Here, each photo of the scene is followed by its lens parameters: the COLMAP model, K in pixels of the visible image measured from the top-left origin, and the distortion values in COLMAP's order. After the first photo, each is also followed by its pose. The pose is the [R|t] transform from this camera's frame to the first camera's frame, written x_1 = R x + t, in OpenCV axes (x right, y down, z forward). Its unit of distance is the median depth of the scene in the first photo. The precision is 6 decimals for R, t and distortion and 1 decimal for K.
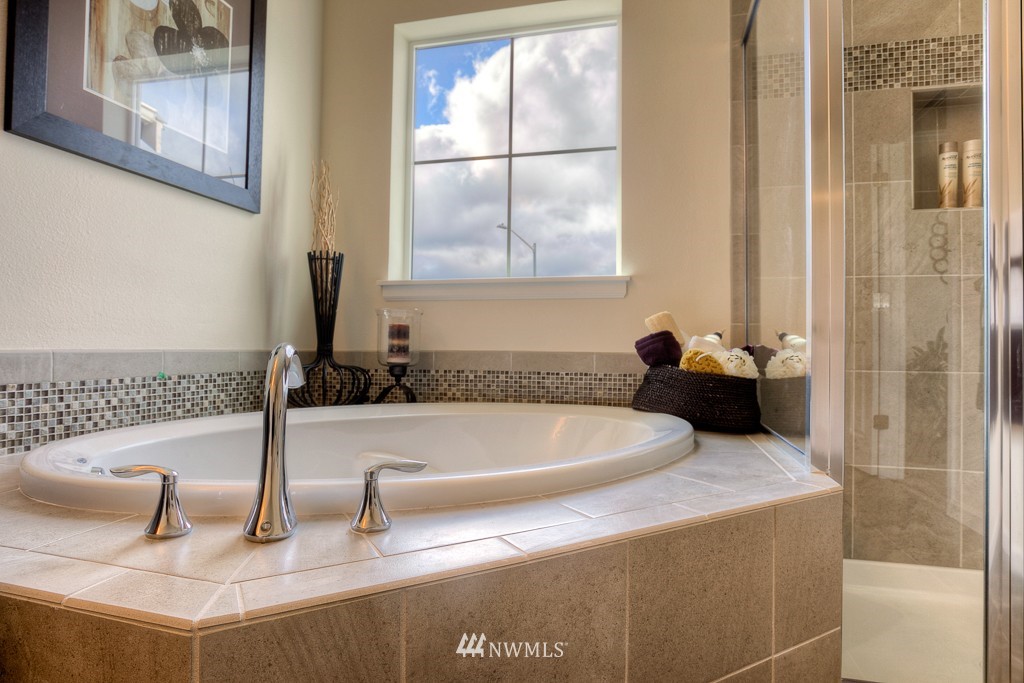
lens RADIAL K [[567.5, 0, 512.0], [0, 567.5, 341.5], [0, 0, 1]] dist [-0.067683, -0.001379]
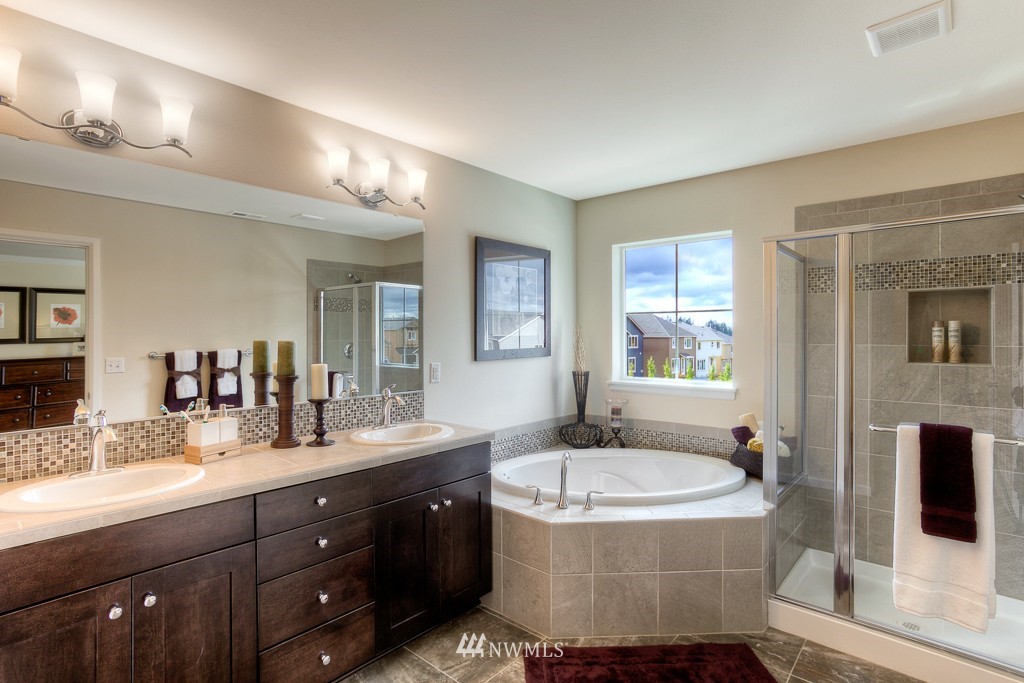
lens RADIAL K [[503.2, 0, 502.5], [0, 503.2, 342.2], [0, 0, 1]] dist [-0.031146, 0.002055]
pose [[0.880716, -0.014074, -0.473436, 0.351476], [0.019984, 0.999772, 0.007455, -0.337741], [0.473224, -0.016027, 0.880796, -0.919142]]
